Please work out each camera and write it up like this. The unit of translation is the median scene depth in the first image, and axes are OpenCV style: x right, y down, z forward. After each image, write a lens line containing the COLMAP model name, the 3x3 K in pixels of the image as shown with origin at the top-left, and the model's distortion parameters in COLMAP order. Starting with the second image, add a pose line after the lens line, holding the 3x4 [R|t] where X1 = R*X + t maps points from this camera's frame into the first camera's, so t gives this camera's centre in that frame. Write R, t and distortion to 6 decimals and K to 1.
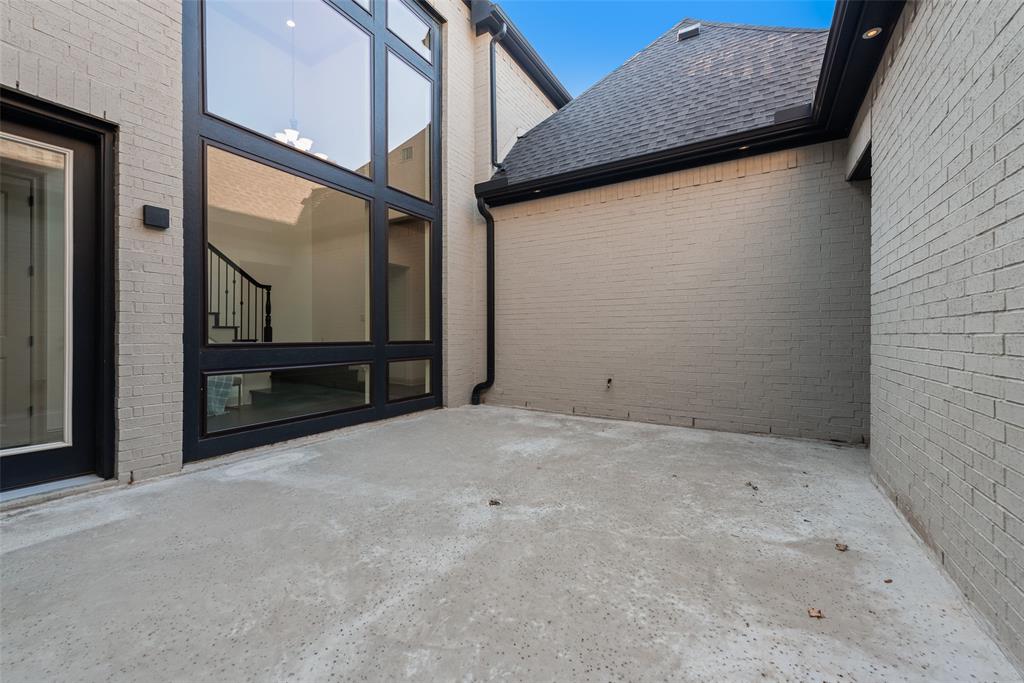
lens RADIAL K [[414.4, 0, 514.0], [0, 414.4, 336.5], [0, 0, 1]] dist [0.000035, 0.000006]
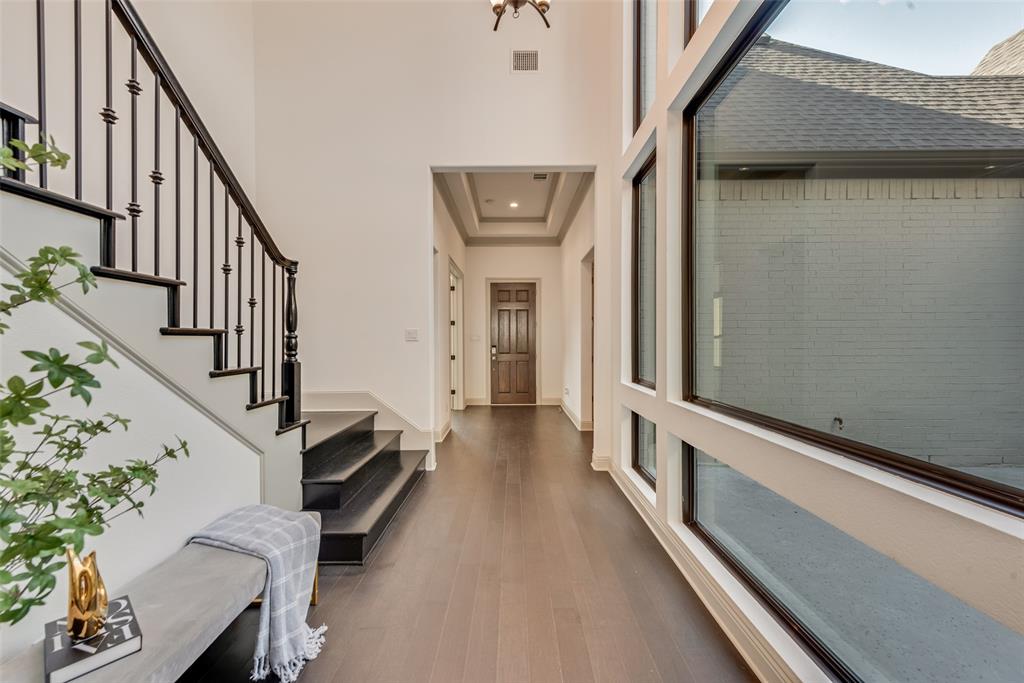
lens RADIAL K [[409.2, 0, 512.8], [0, 409.2, 340.4], [0, 0, 1]] dist [0.013488, -0.003961]
pose [[0.853581, -0.005014, 0.520937, -0.752399], [0.002566, 0.999982, 0.005420, -0.056843], [-0.520955, -0.003290, 0.853578, 0.651065]]
